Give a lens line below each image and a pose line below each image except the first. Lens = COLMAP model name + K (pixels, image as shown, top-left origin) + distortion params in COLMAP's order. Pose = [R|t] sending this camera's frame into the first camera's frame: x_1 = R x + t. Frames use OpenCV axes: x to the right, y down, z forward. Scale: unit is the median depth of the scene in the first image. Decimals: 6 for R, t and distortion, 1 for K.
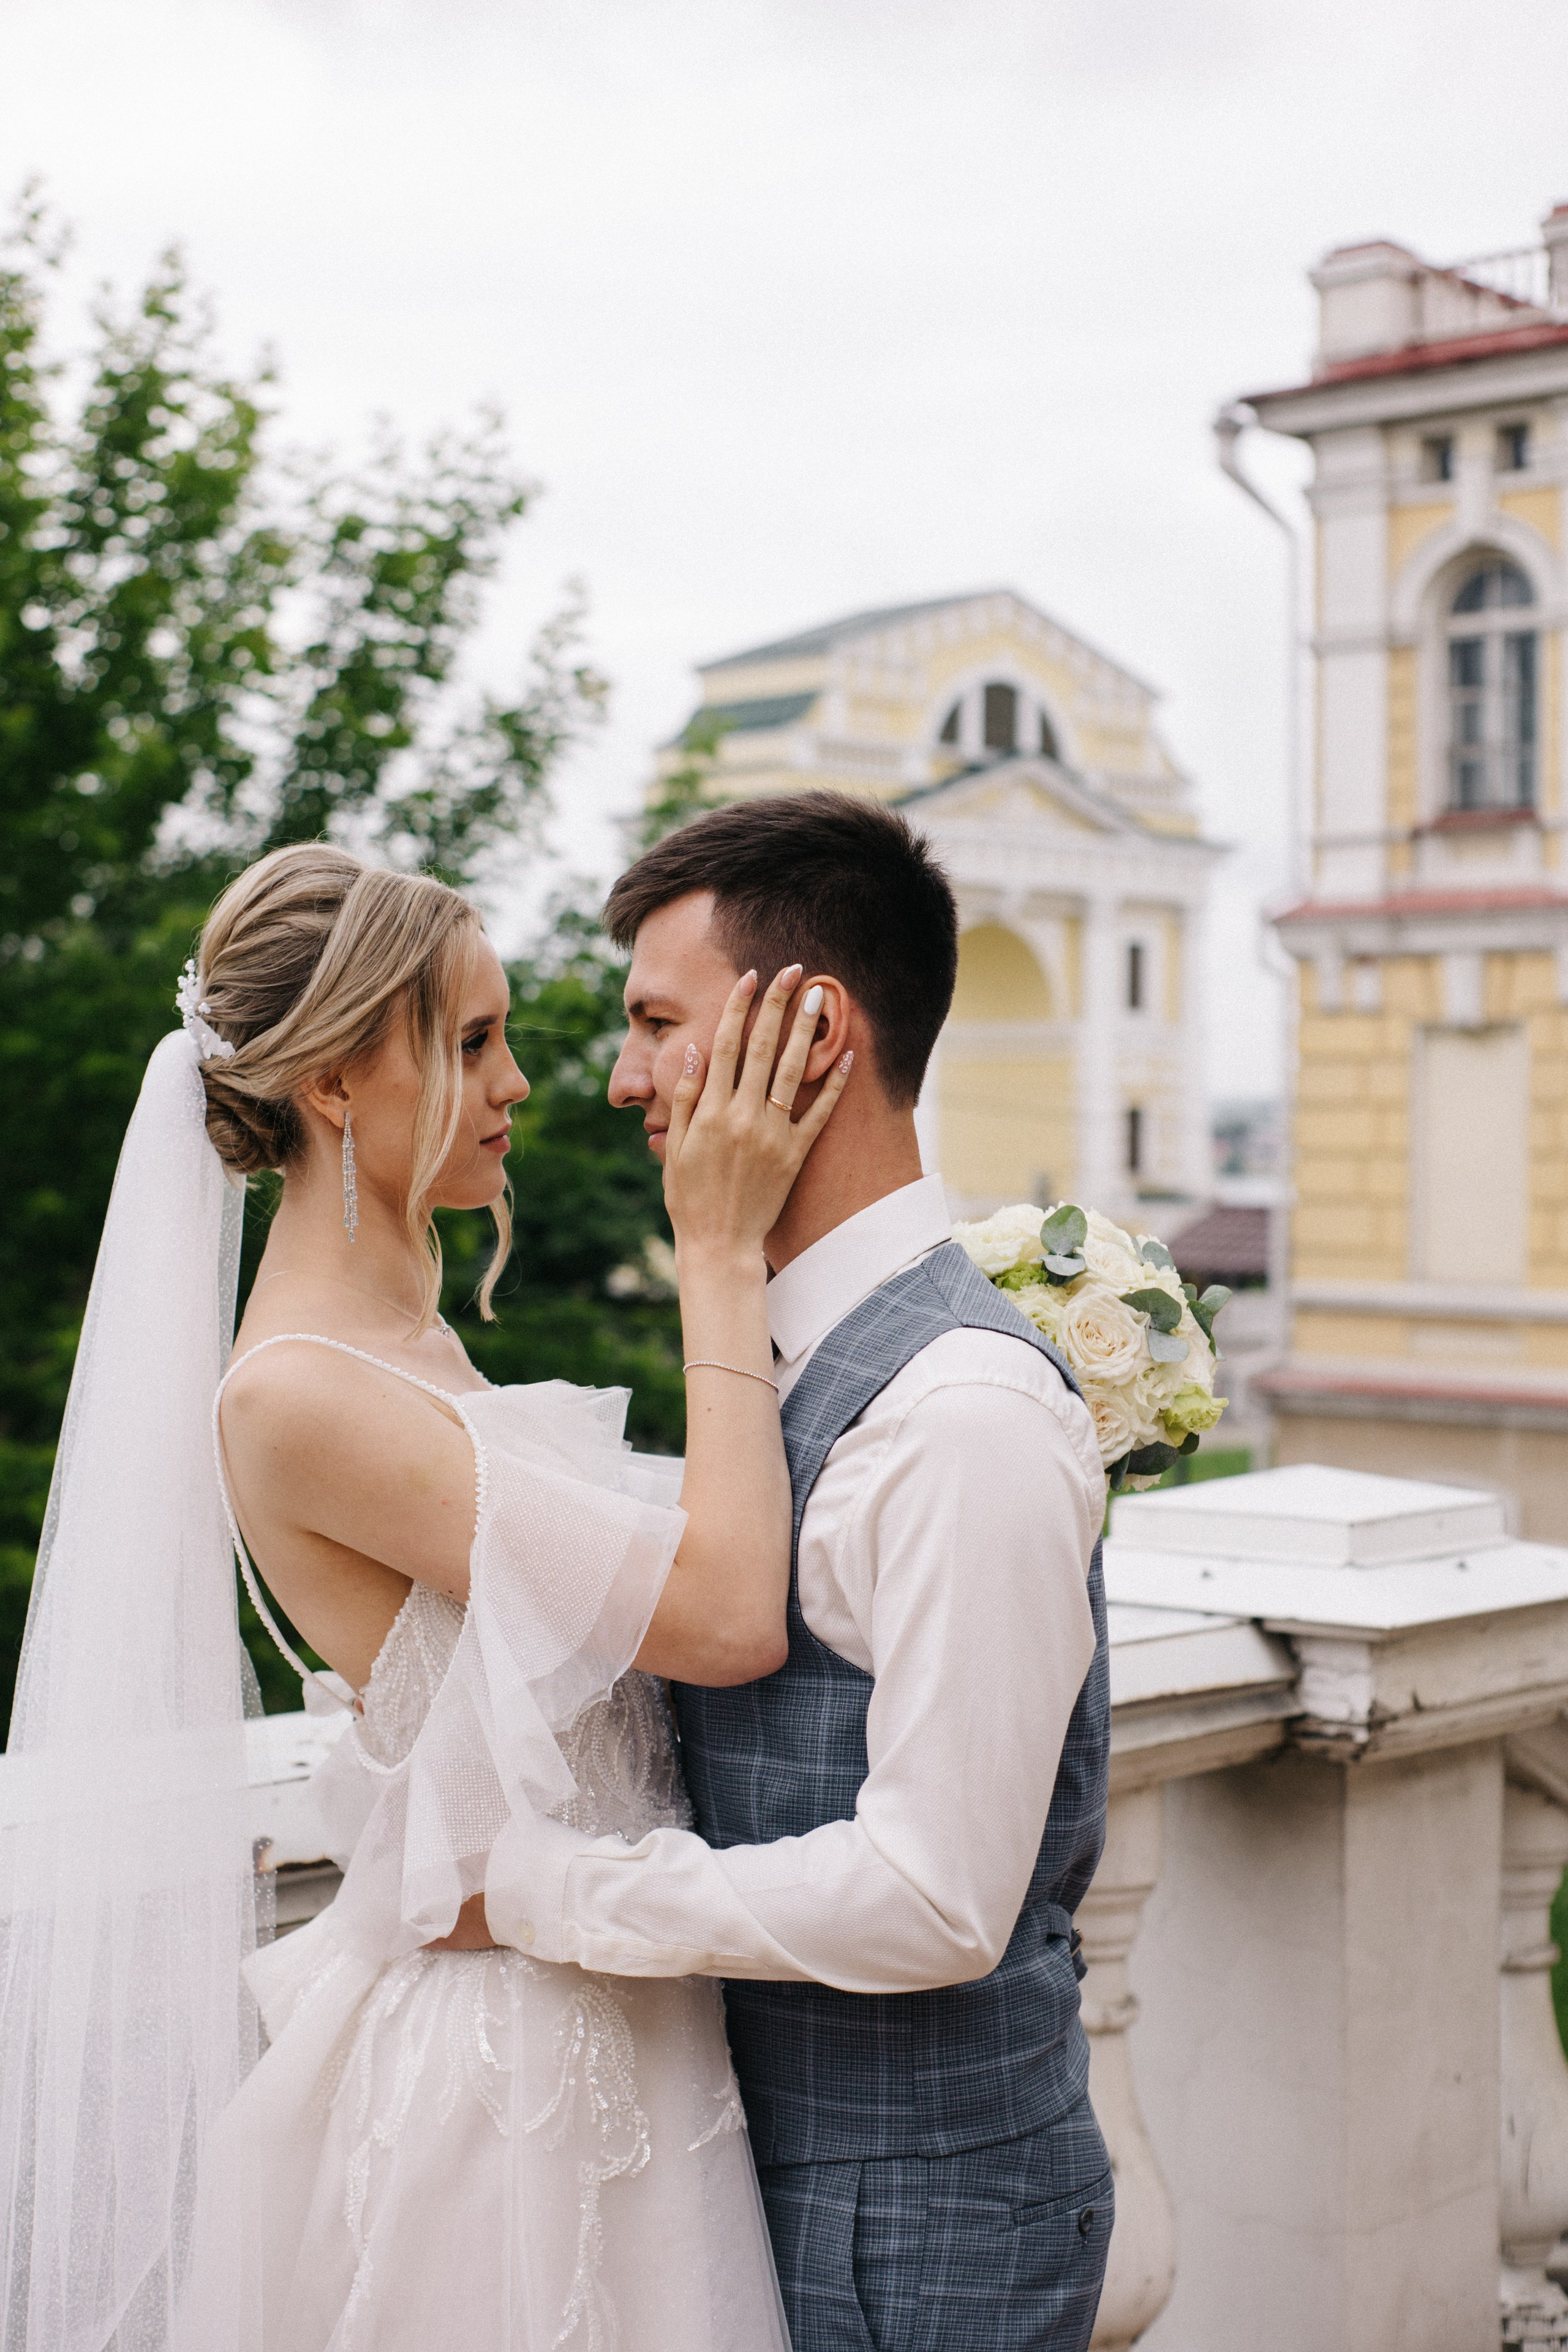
lens RADIAL K [[3491.4, 0, 849.3], [0, 3491.4, 1205.1], [0, 0, 1]] dist [-0.070703, -0.050392]
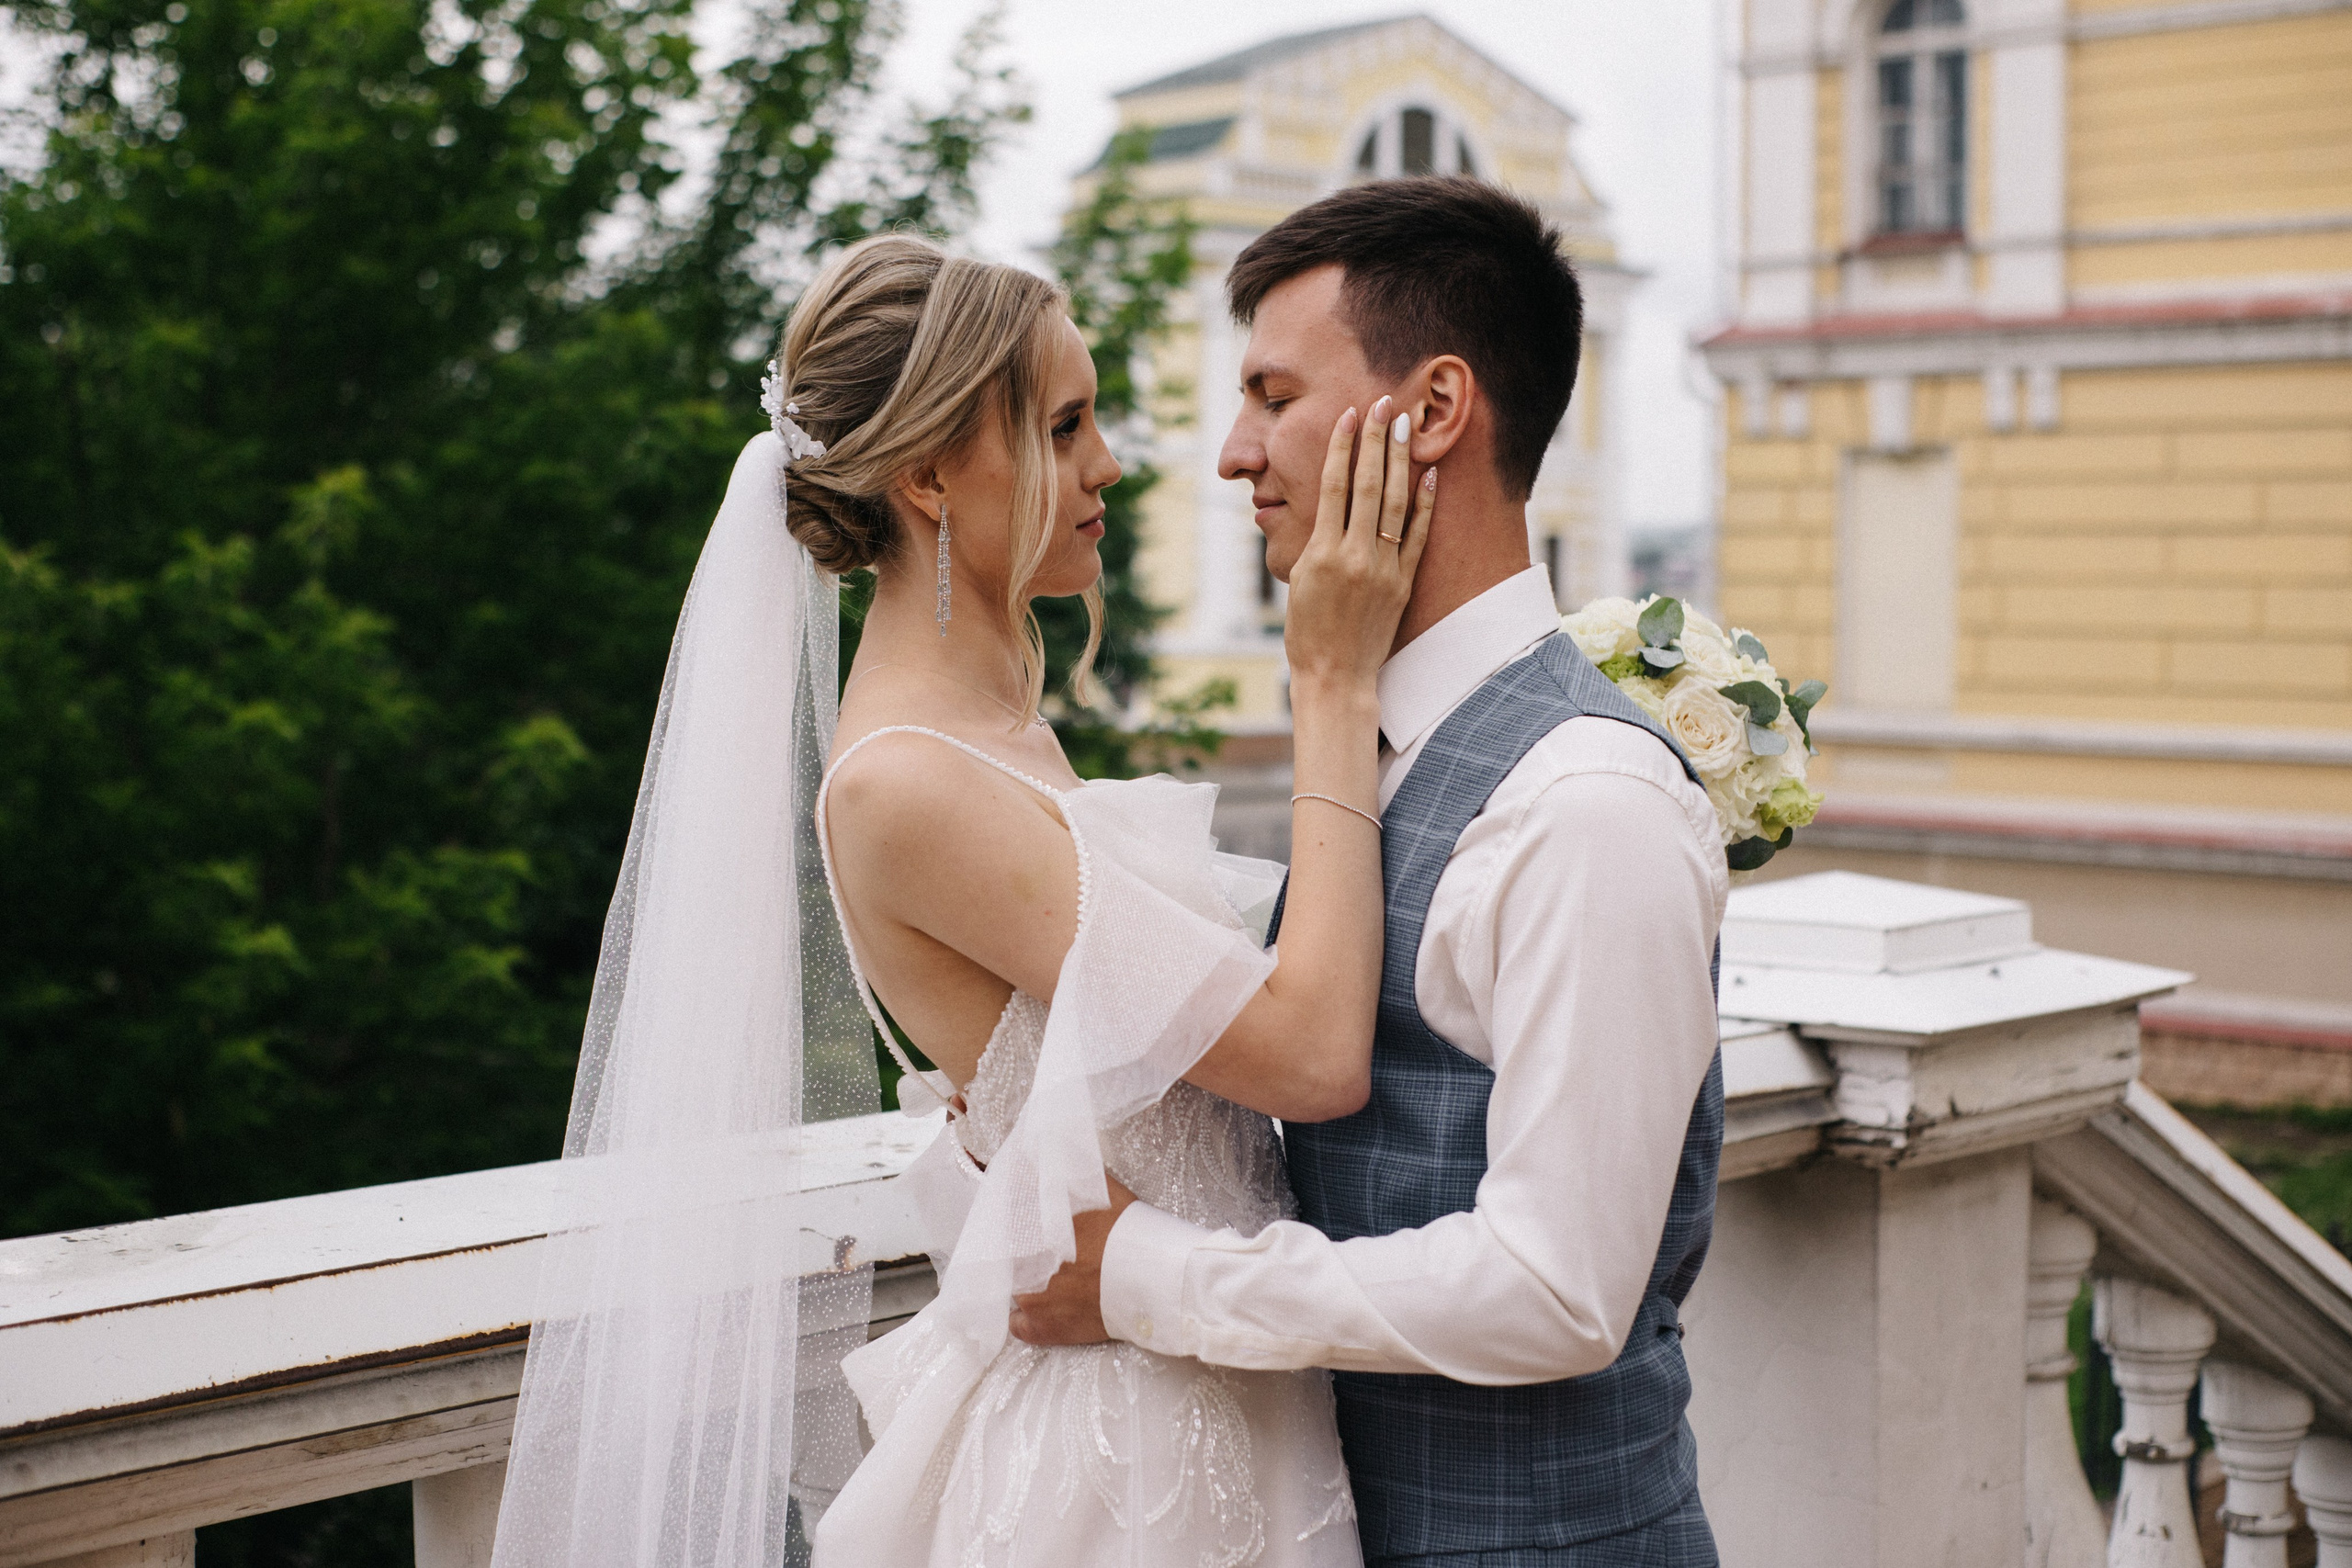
lens RADIAL K [[3491.1, 0, 1176.0], [0, 3491.1, 784.0], [0, 0, 1]] dist [-0.070703, -0.050392]
pose [[0.999743, -0.002786, -0.022483, -0.037128], [0.003731, 0.999107, 0.042079, 0.007399], [0.022345, -0.042152, 0.998861, 0.004765]]
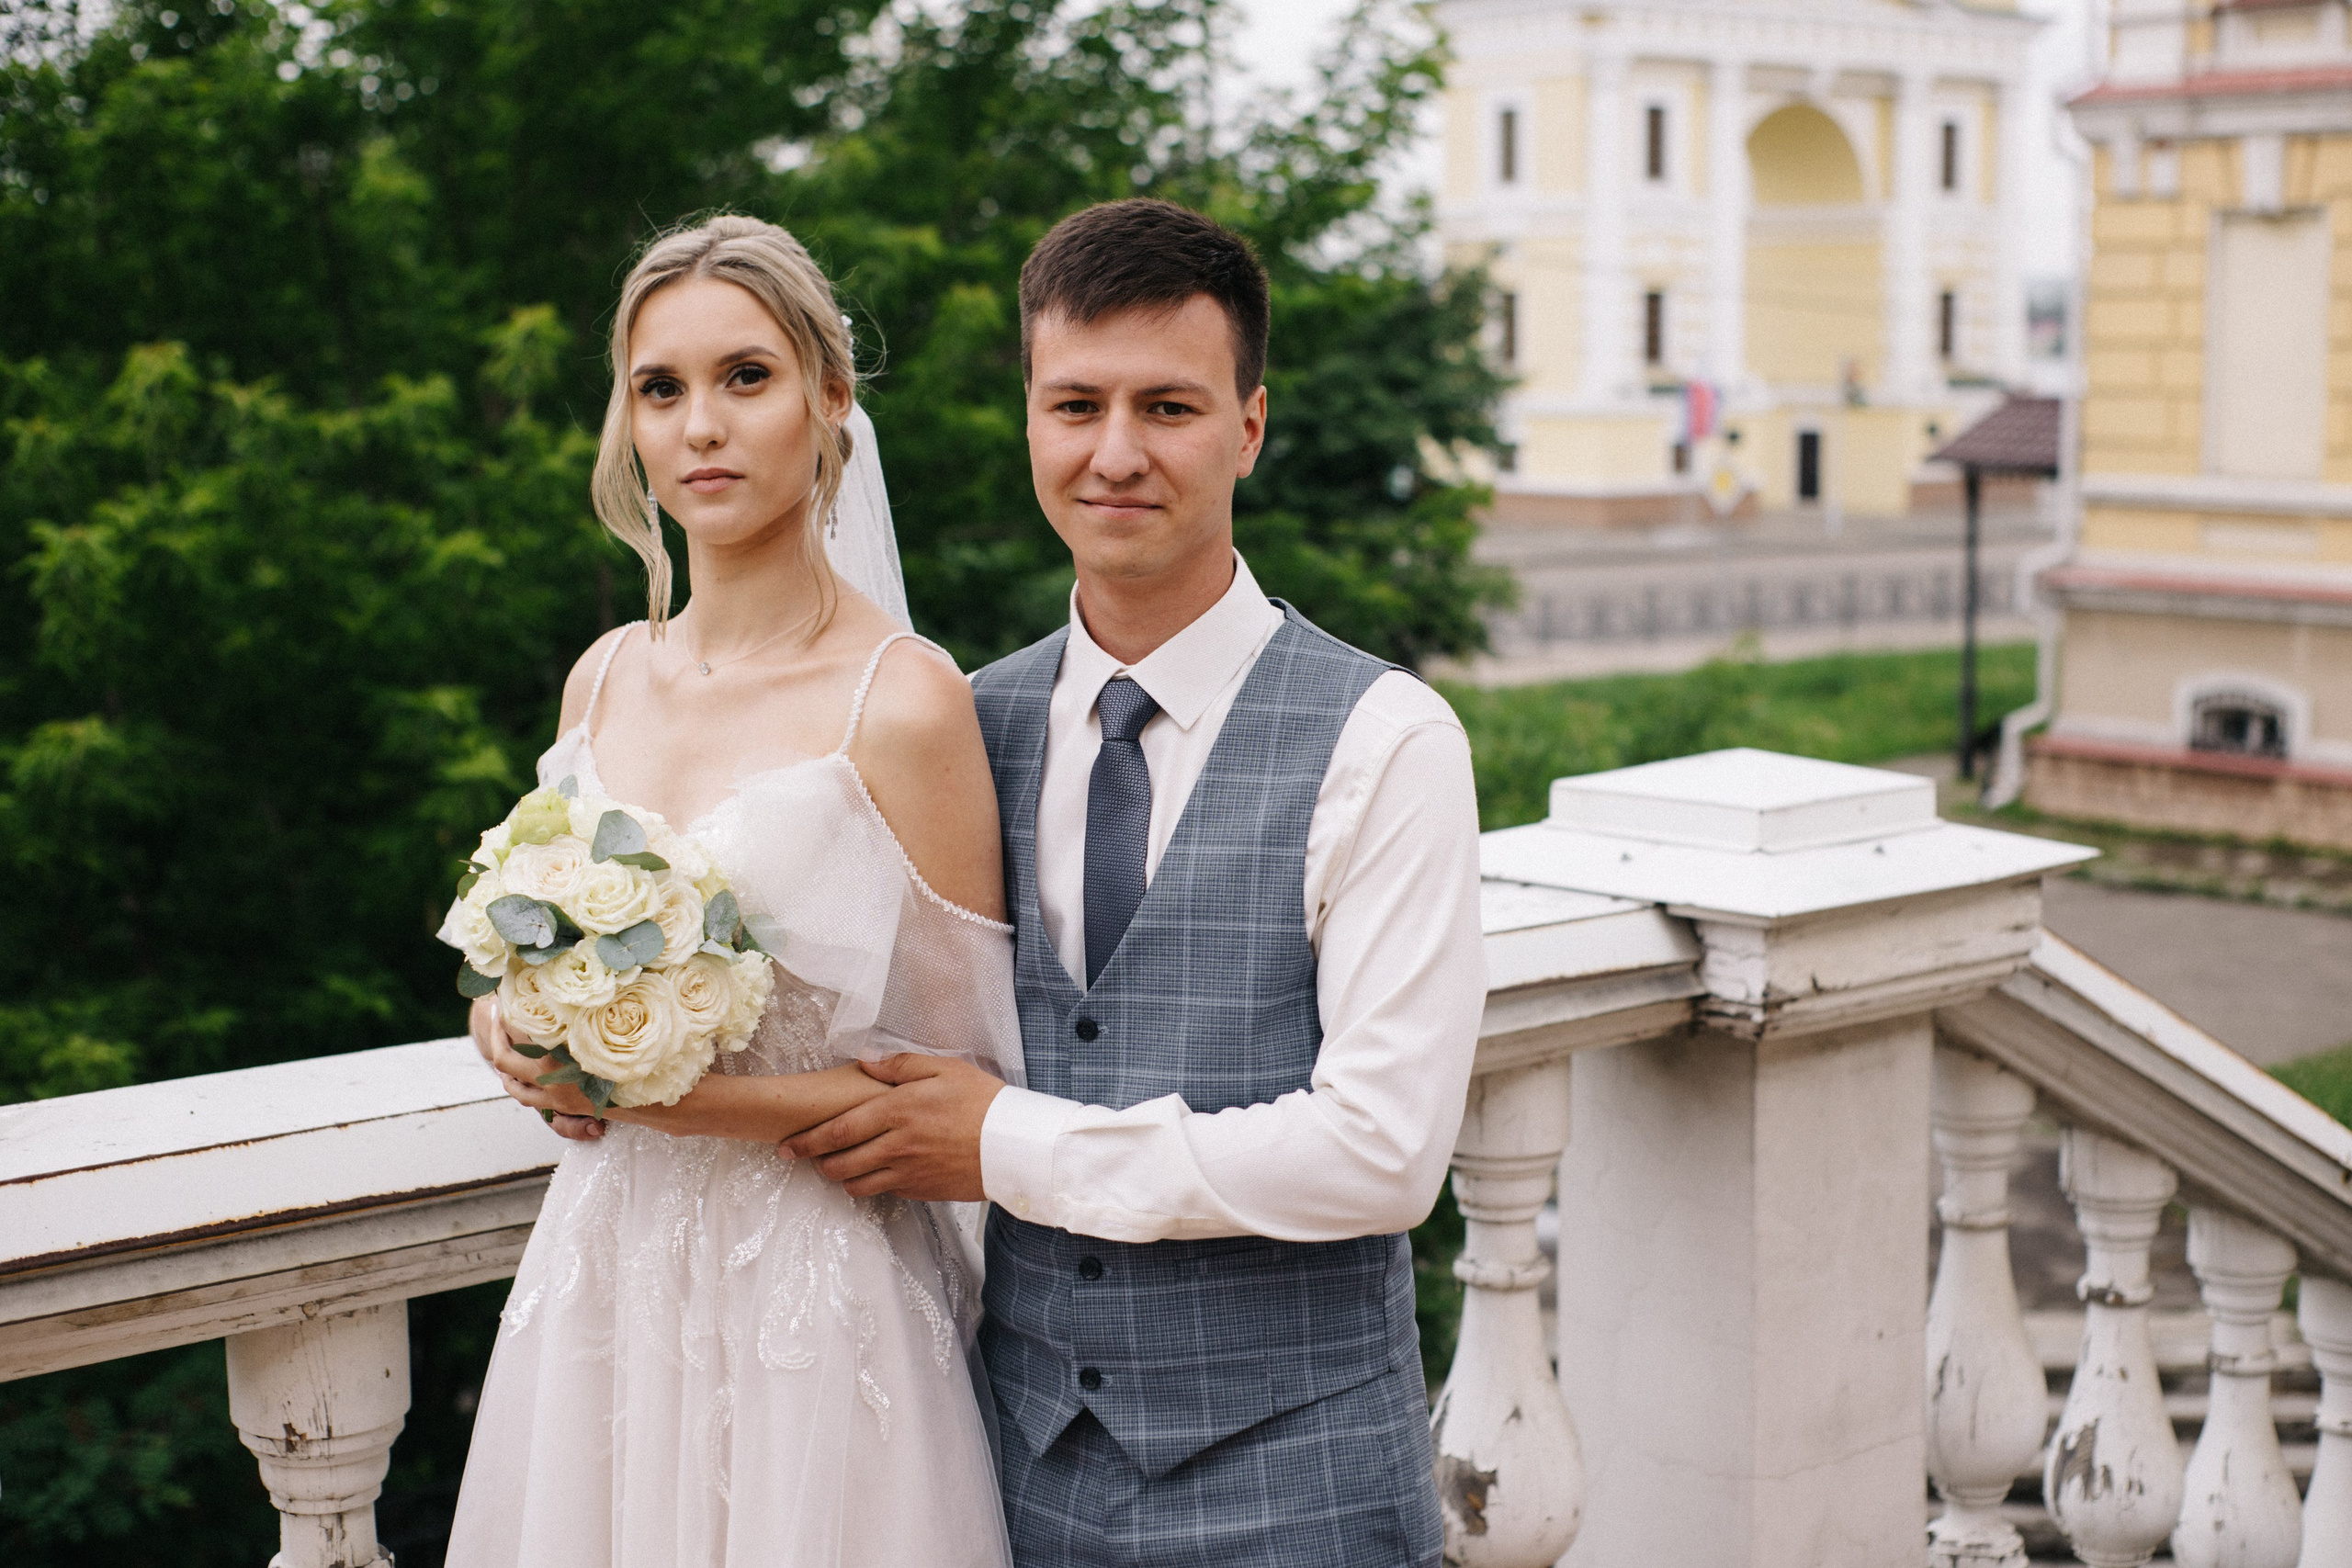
lens RADIAL K [[3496.6, 0, 1243.8], [0, 3496.6, 799.1], [0, 0, 1]] dist [-0.100611, 0.070548]
pose [[0.991667, 0.004124, -0.128760, 0.127849], [0.011171, 0.992970, 0.117839, -0.036985], [0.128340, -0.118296, 0.984650, -0.041791]]
